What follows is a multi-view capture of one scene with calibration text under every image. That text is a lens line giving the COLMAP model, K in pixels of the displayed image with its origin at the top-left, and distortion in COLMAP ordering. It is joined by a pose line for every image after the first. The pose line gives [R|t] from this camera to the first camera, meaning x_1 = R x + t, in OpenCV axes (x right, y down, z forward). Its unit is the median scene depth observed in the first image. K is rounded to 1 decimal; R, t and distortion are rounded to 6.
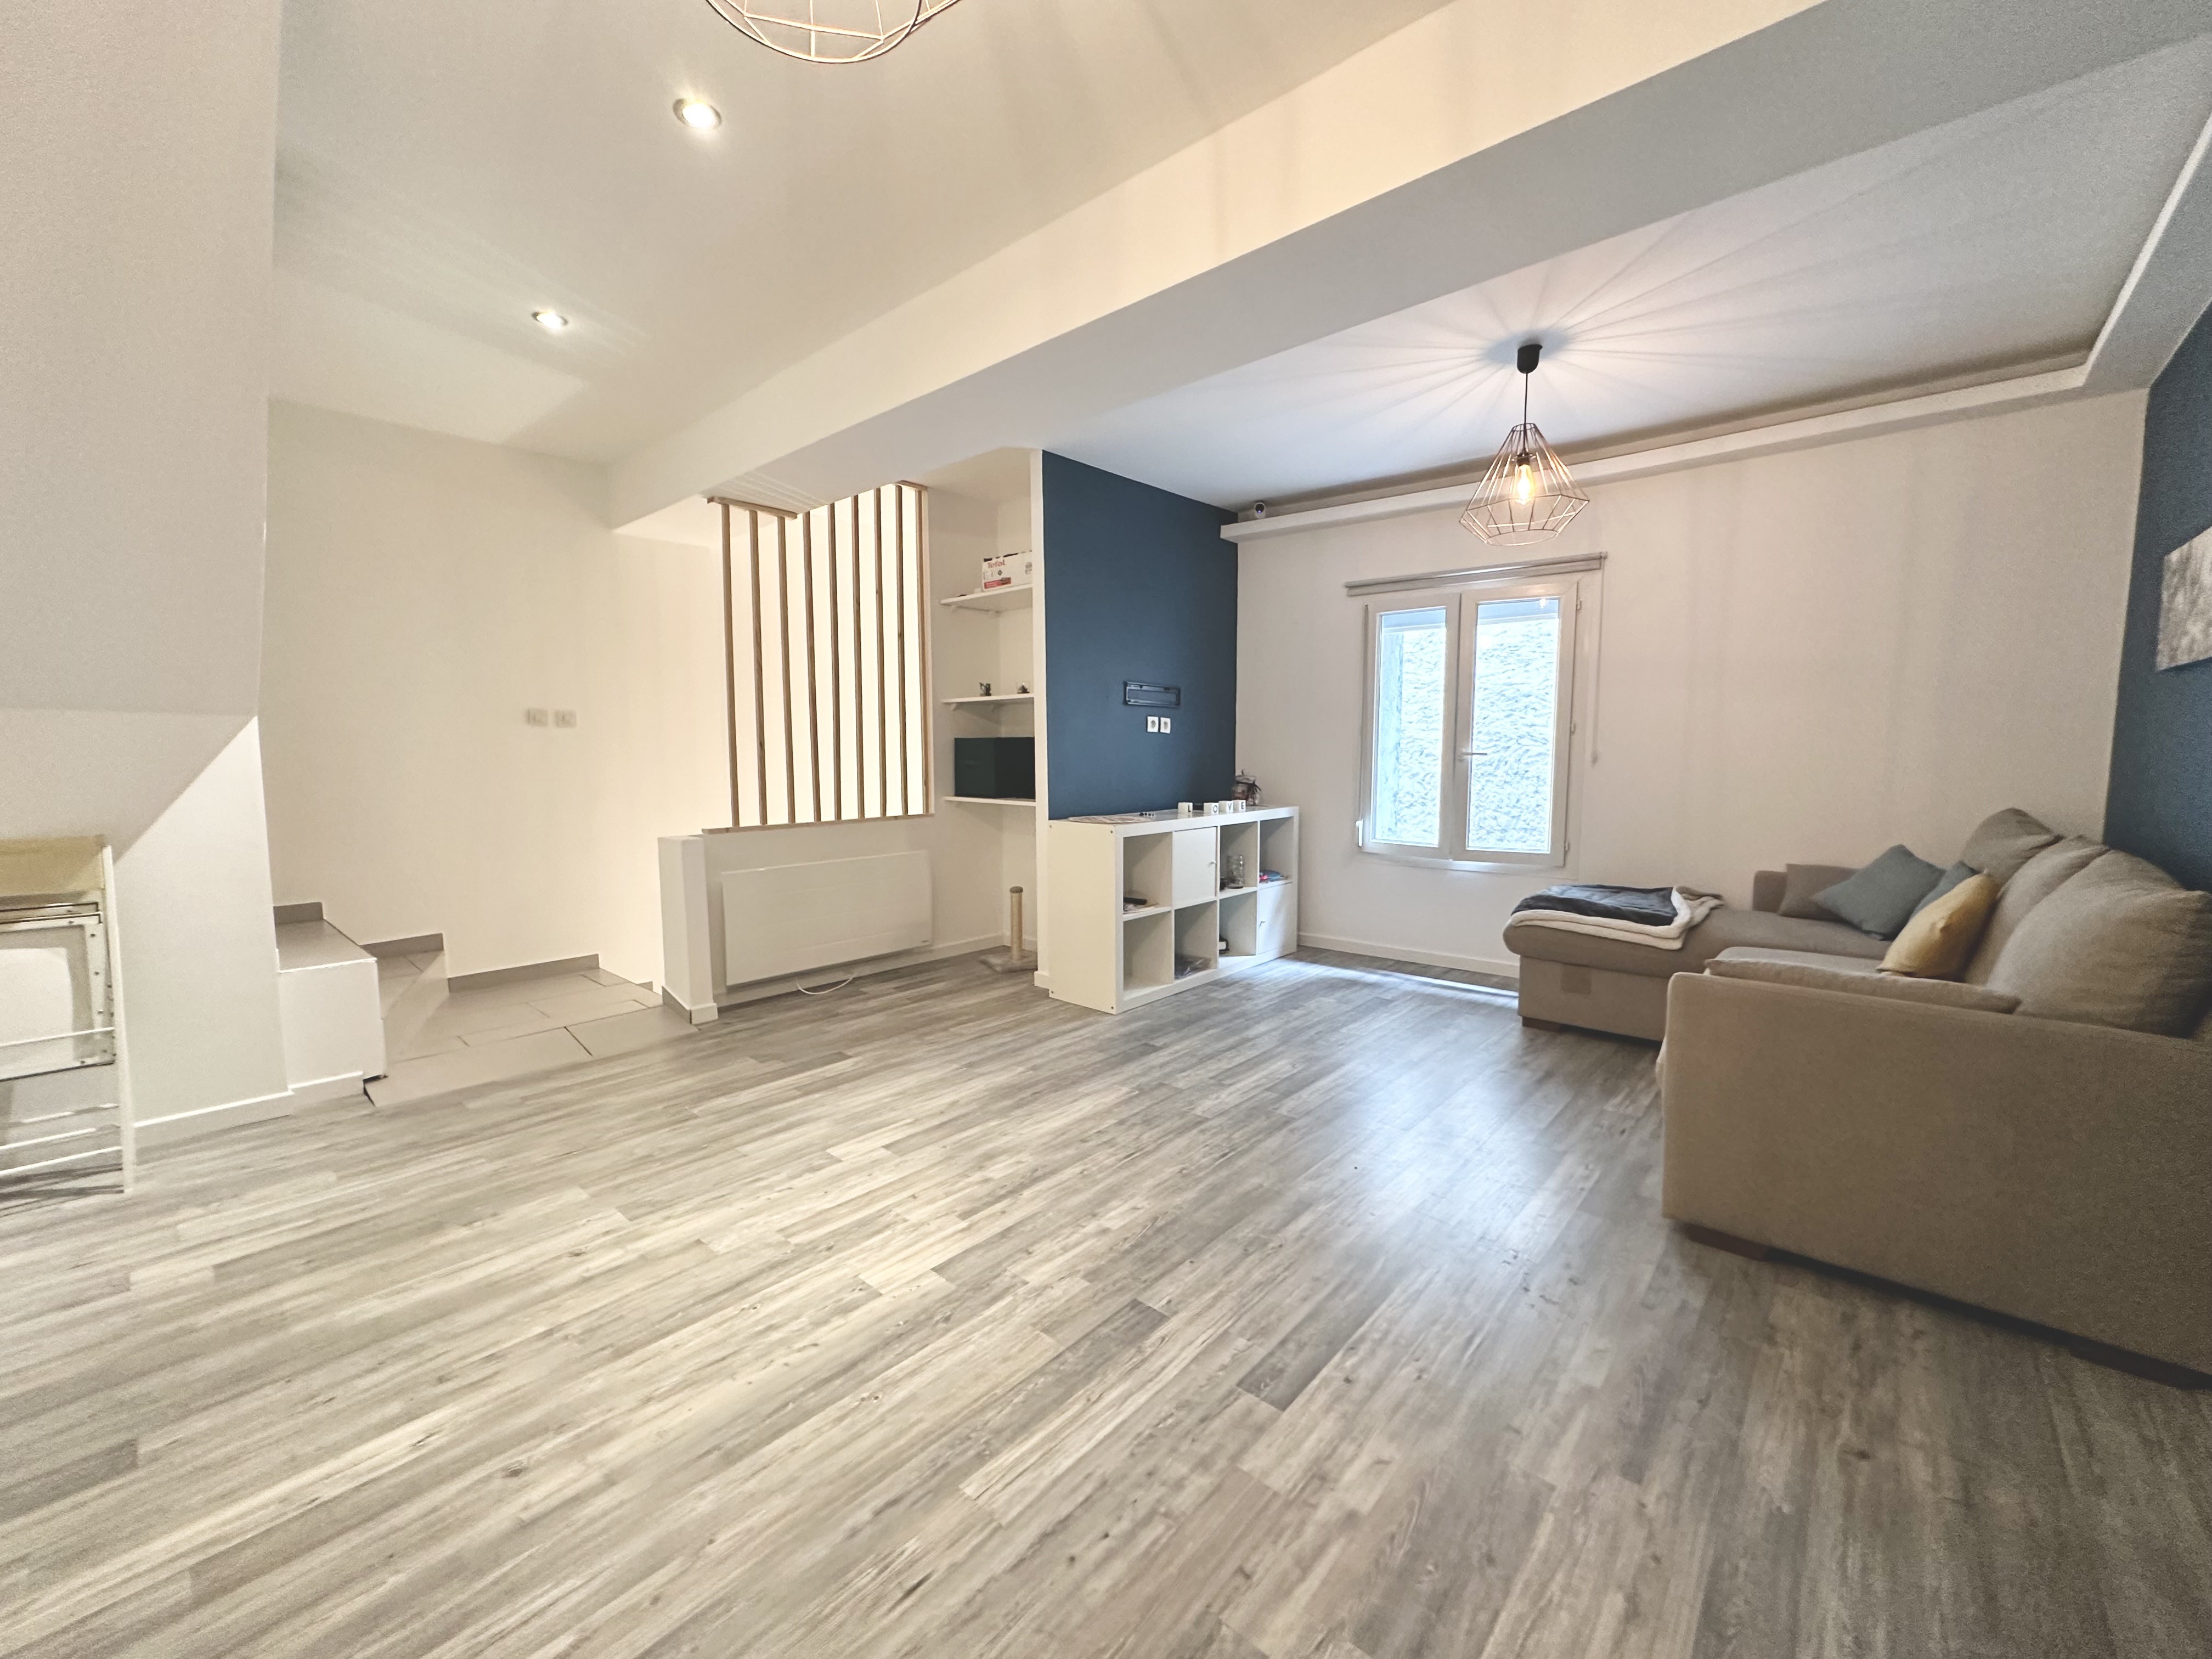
lens RADIAL K [[884.3, 0, 1102.0], [0, 884.3, 826.9], [0, 0, 1]] dist [-0.004086, 0.001498]
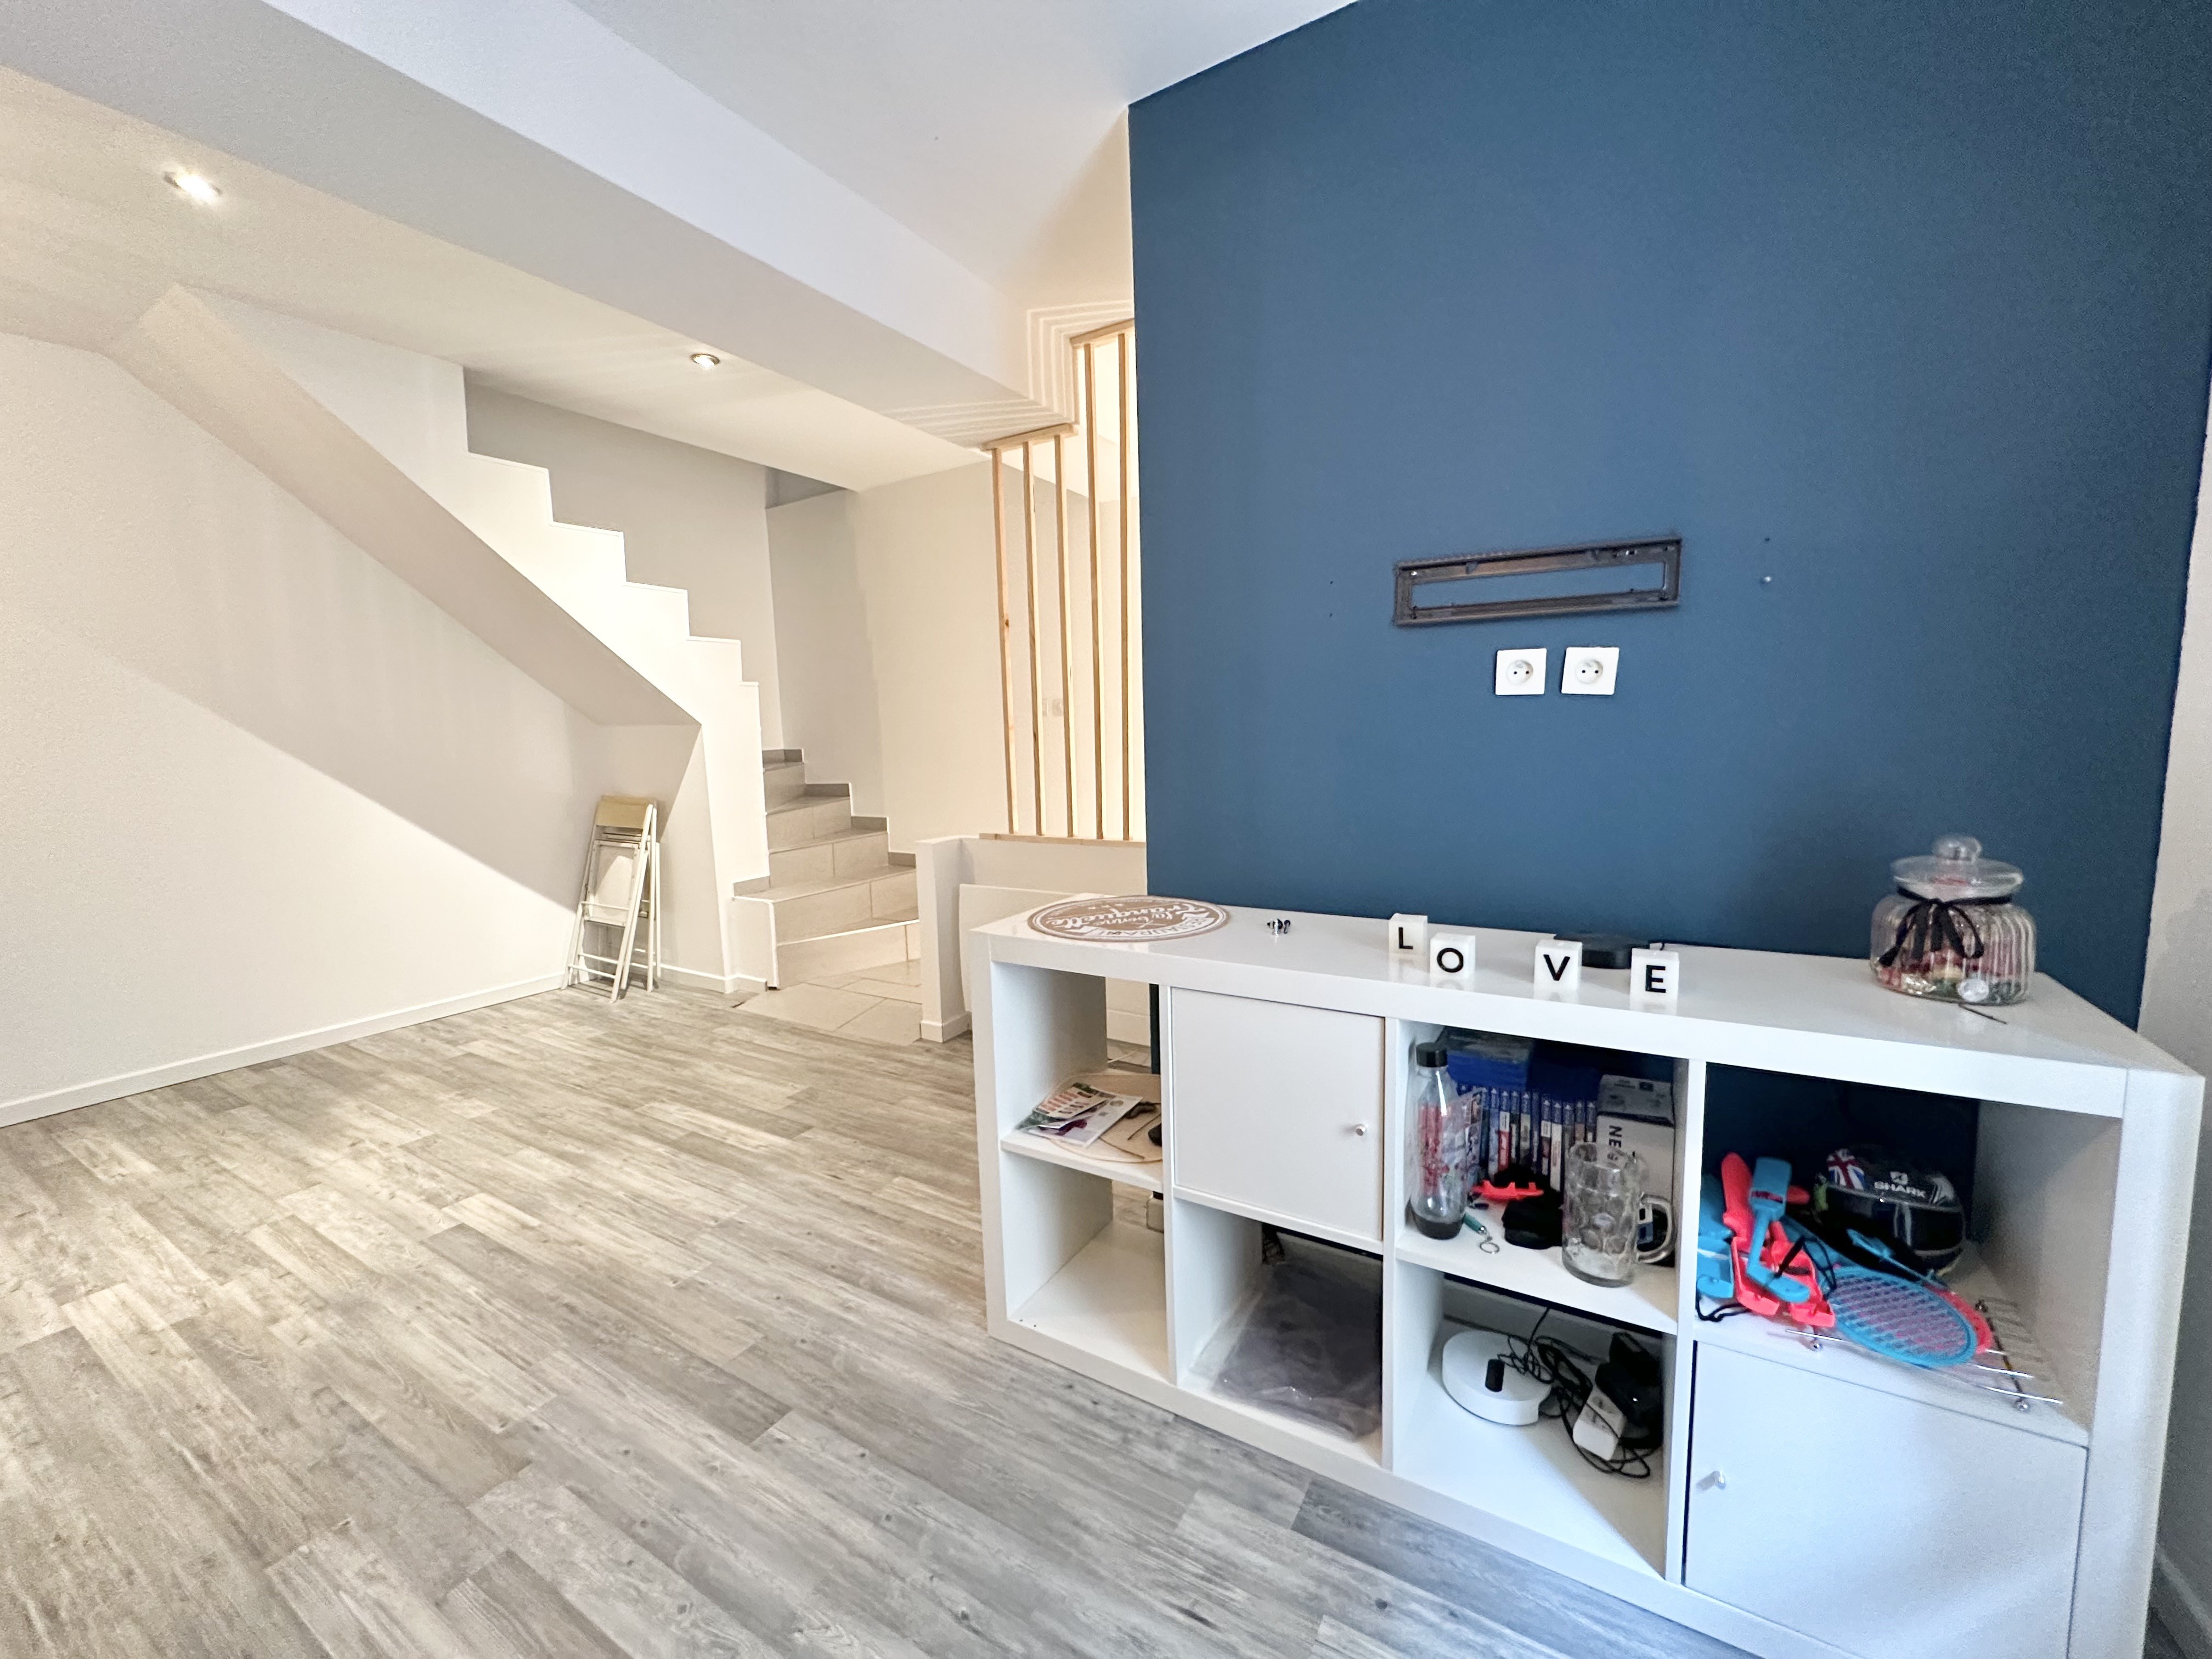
lens RADIAL K [[884.3, 0, 1100.5], [0, 884.3, 828.4], [0, 0, 1]] dist [-0.004086, 0.001498]
pose [[0.182407, 0.108014, -0.977272, 0.712016], [-0.063699, 0.993158, 0.097880, -0.155944], [0.981157, 0.044397, 0.188040, 1.533016]]
